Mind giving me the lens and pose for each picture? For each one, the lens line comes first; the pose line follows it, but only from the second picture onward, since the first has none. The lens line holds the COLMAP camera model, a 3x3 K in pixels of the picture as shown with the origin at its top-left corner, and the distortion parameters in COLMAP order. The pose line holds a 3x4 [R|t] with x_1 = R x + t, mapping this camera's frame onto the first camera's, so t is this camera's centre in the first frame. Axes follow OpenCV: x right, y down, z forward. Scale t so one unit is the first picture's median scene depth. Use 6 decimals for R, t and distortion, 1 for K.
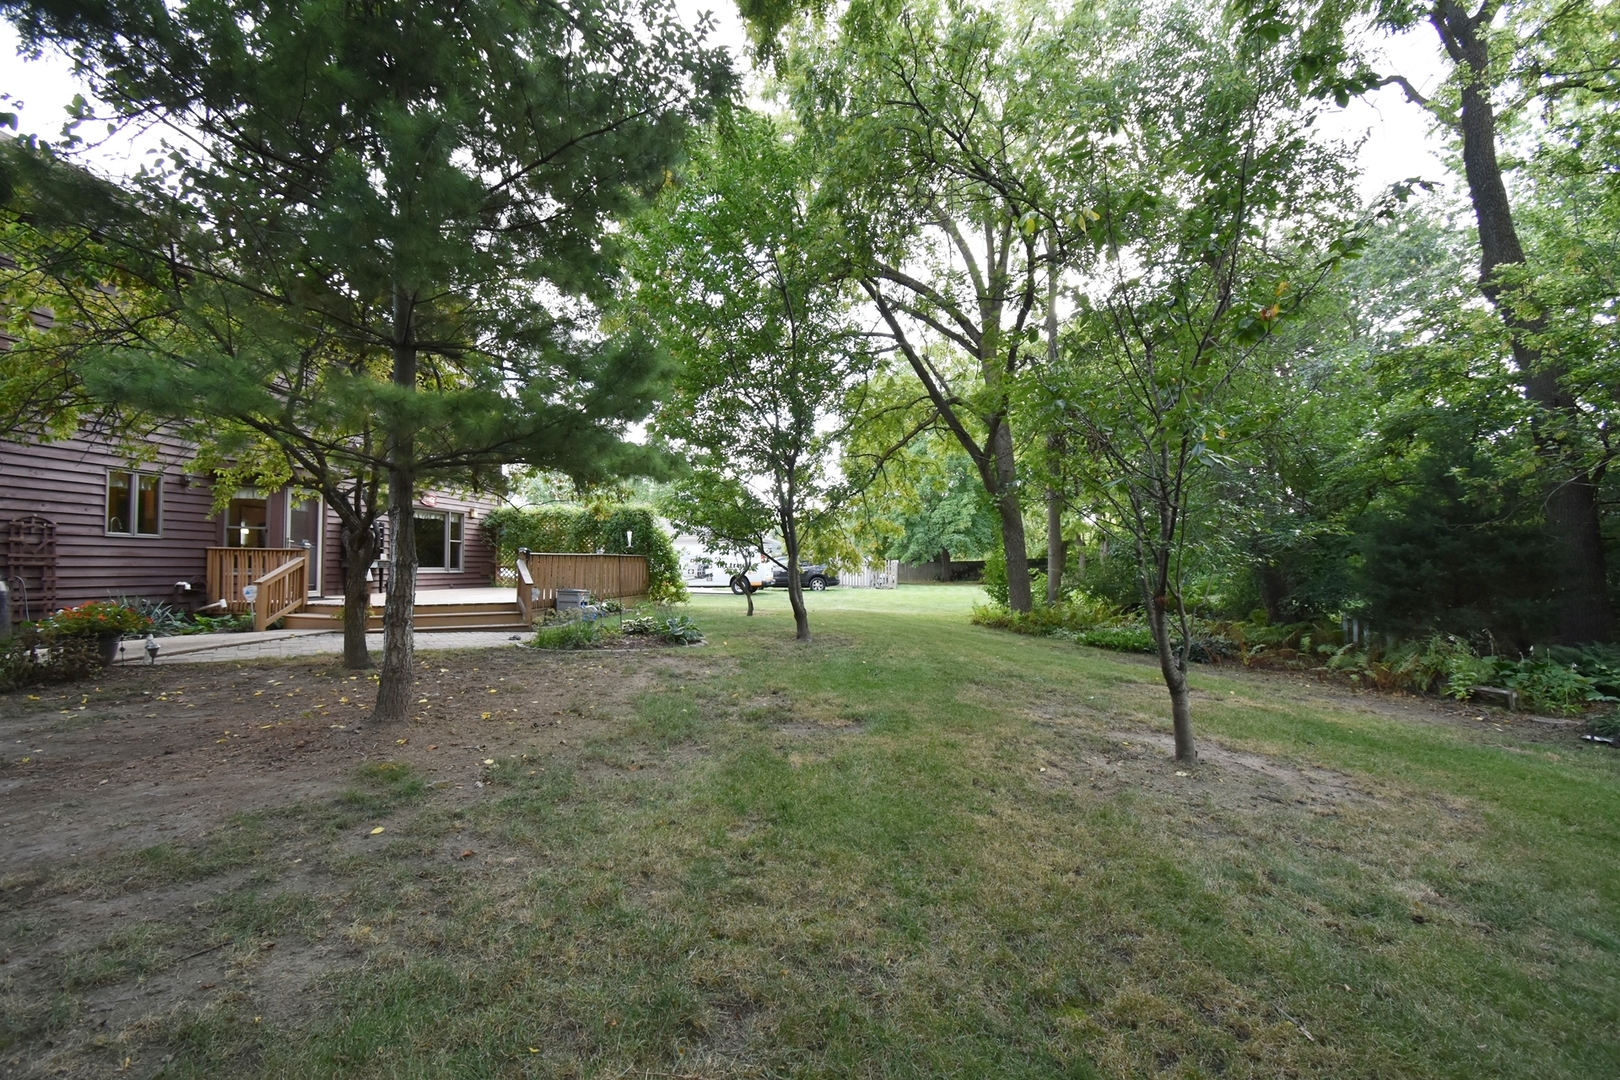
lens RADIAL K [[716.3, 0, 815.0], [0, 716.3, 551.8], [0, 0, 1]] dist [0.000141, -0.000542]
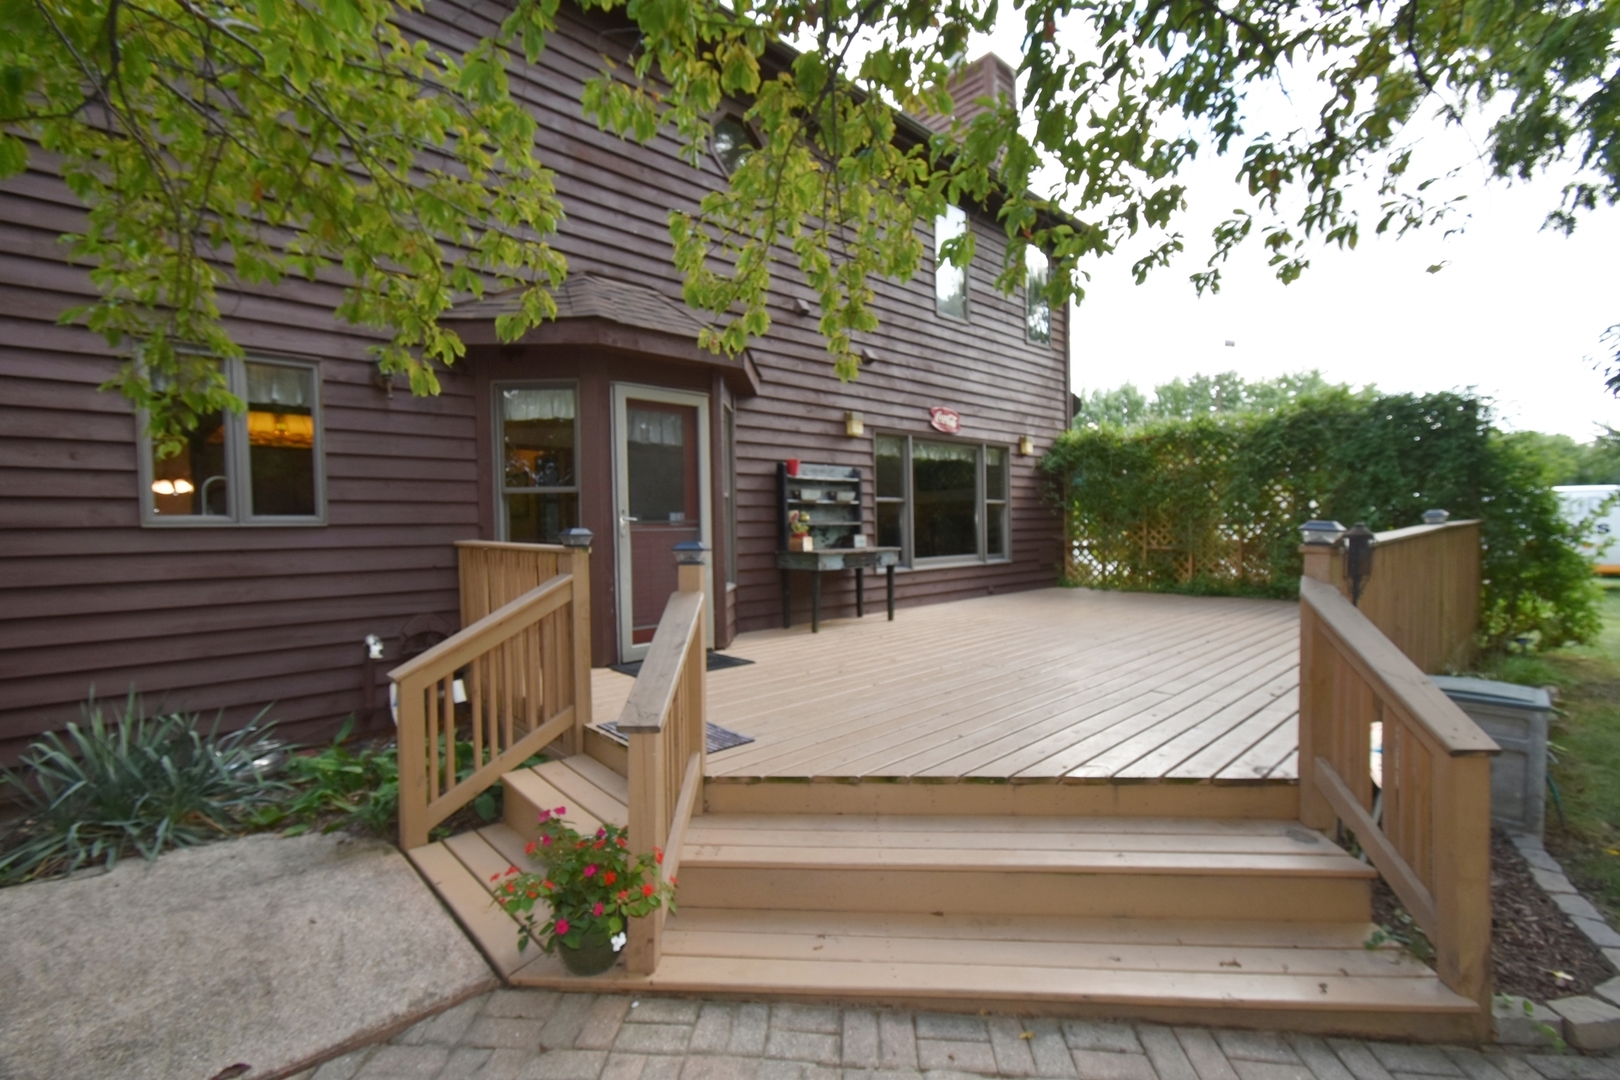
lens RADIAL K [[716.3, 0, 811.3], [0, 716.3, 539.7], [0, 0, 1]] dist [0.000141, -0.000542]
pose [[0.768473, -0.007106, -0.639843, -0.275305], [0.035160, 0.998897, 0.031136, -0.008245], [0.638916, -0.046424, 0.767875, 0.521238]]
